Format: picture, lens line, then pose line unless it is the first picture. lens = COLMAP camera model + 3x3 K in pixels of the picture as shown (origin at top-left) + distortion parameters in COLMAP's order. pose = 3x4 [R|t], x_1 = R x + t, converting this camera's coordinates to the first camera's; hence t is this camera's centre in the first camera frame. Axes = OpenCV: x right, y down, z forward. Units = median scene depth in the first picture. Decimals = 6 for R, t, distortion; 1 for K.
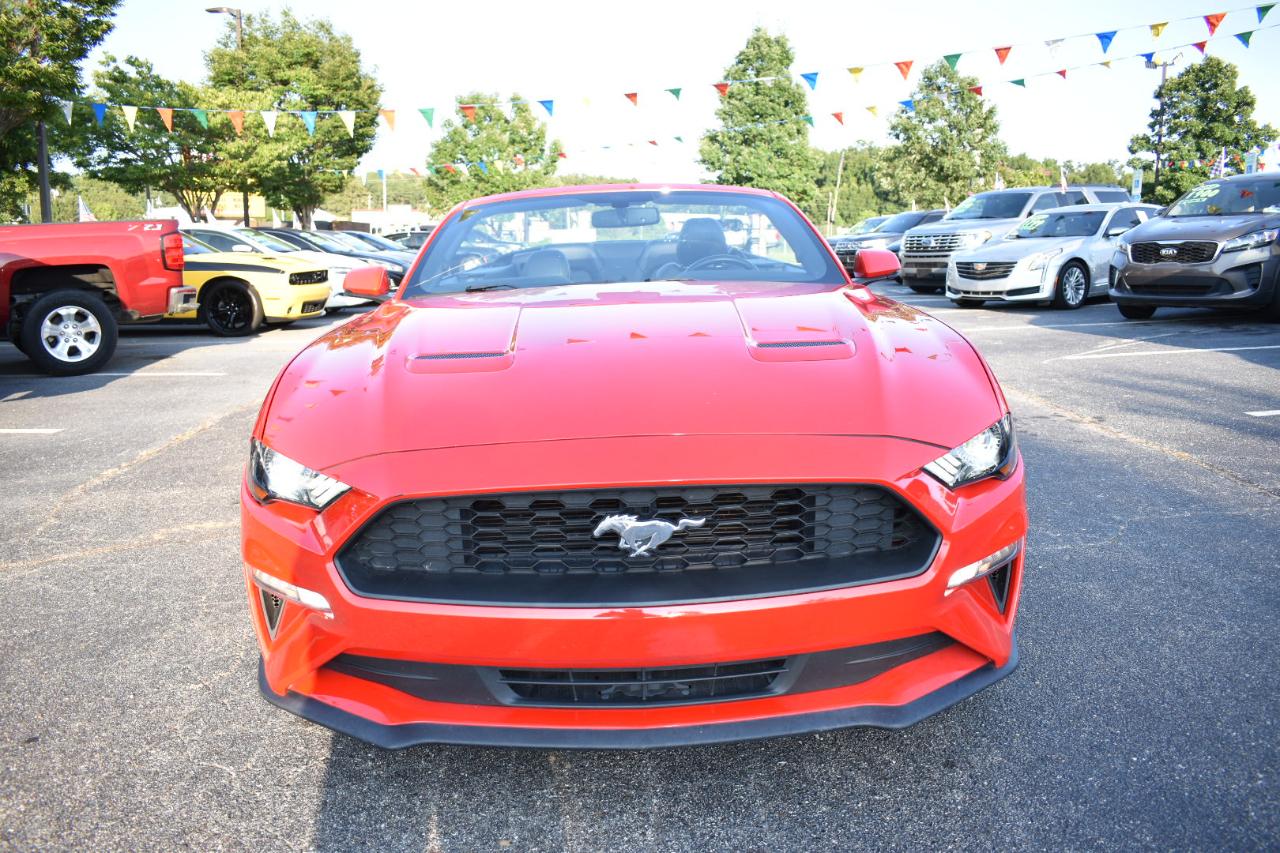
lens RADIAL K [[997.7, 0, 641.1], [0, 997.7, 421.2], [0, 0, 1]] dist [-0.095602, 0.017046]
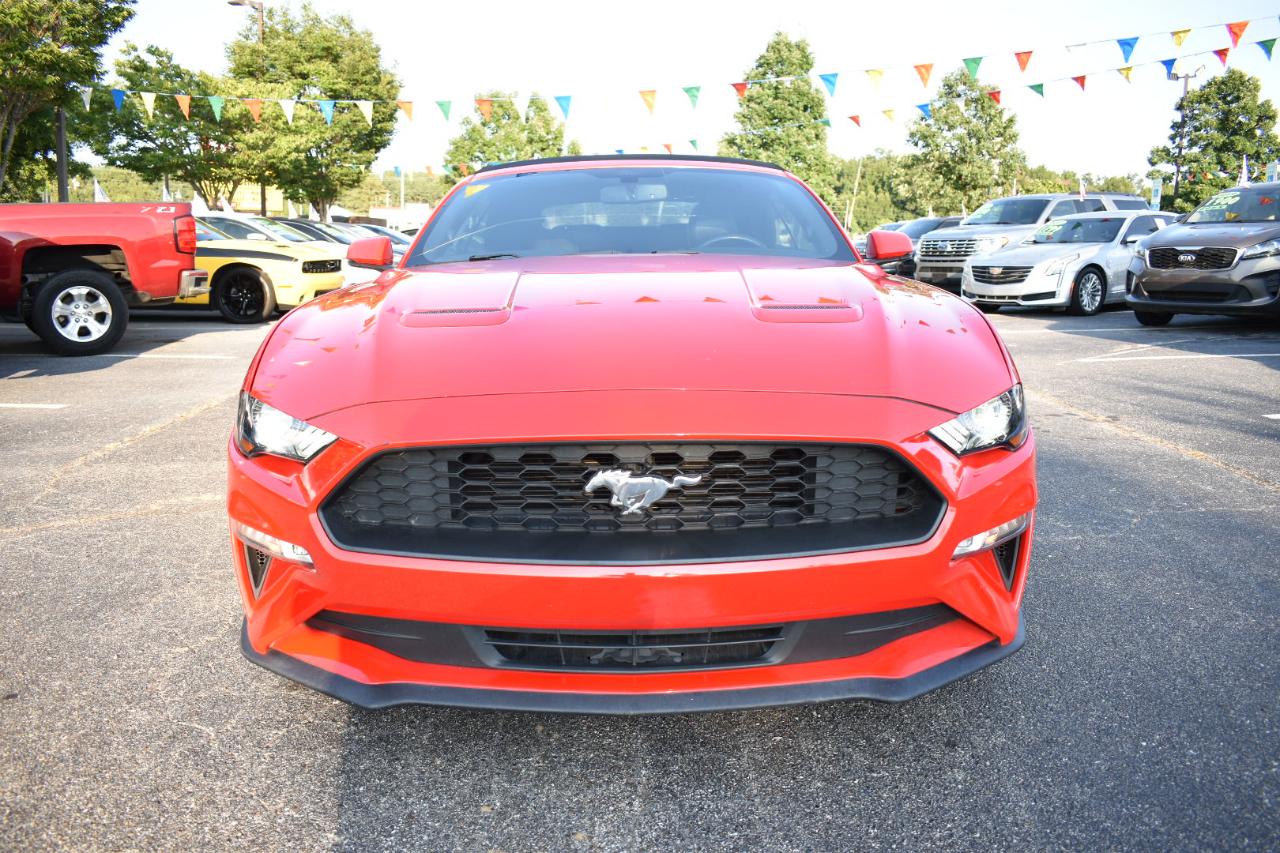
lens RADIAL K [[997.7, 0, 640.8], [0, 997.7, 420.6], [0, 0, 1]] dist [-0.095602, 0.017046]
pose [[0.999651, 0.023309, -0.012417, 0.001331], [-0.023361, 0.999719, -0.004032, 0.003952], [0.012320, 0.004320, 0.999915, 0.002766]]
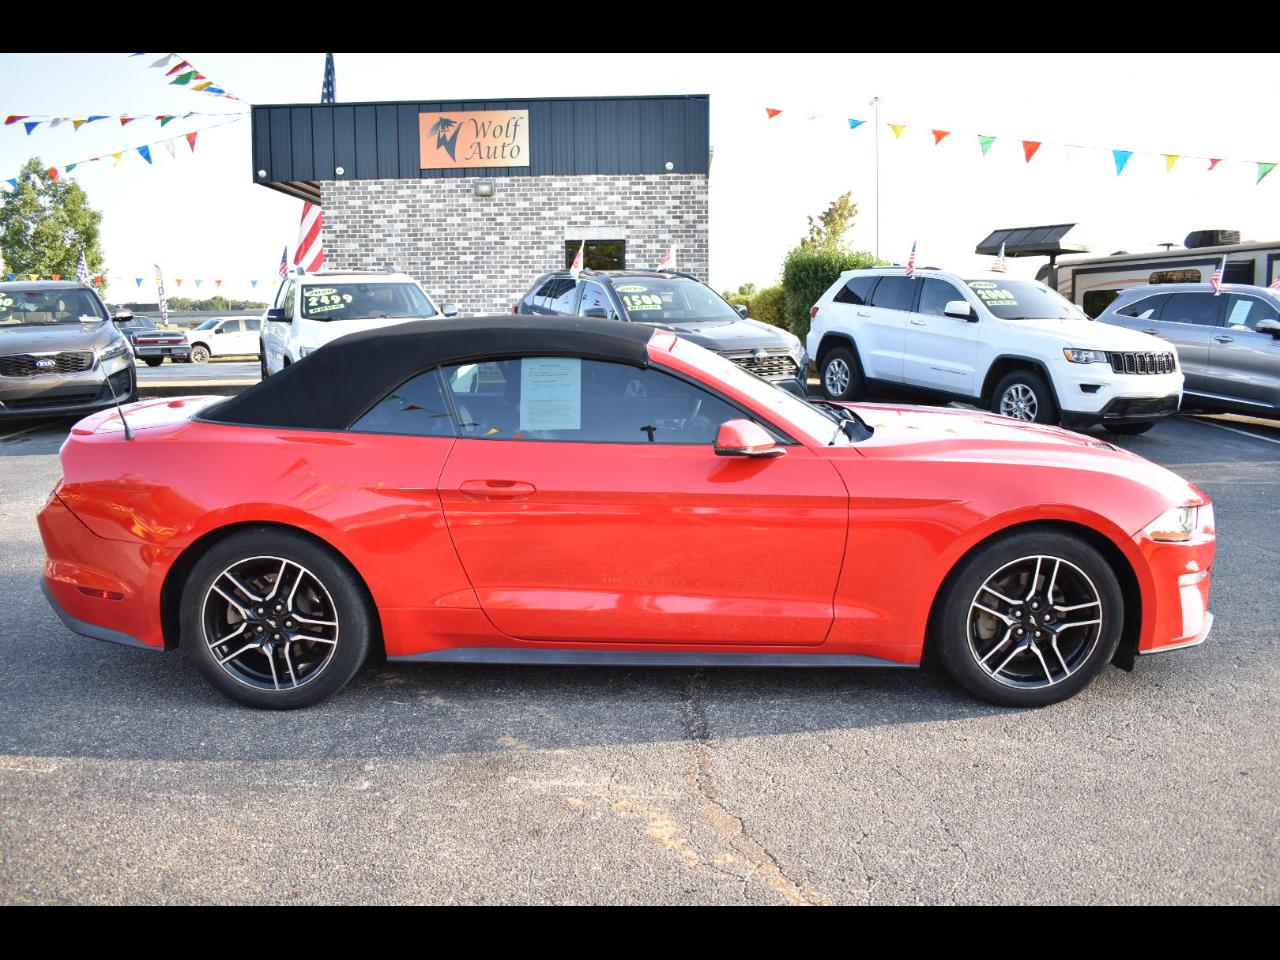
lens RADIAL K [[997.5, 0, 632.5], [0, 997.5, 471.5], [0, 0, 1]] dist [-0.095432, 0.017365]
pose [[0.048077, -0.141627, 0.988752, -0.196386], [0.182550, 0.974470, 0.130705, -0.040894], [-0.982020, 0.174213, 0.072704, 0.169433]]
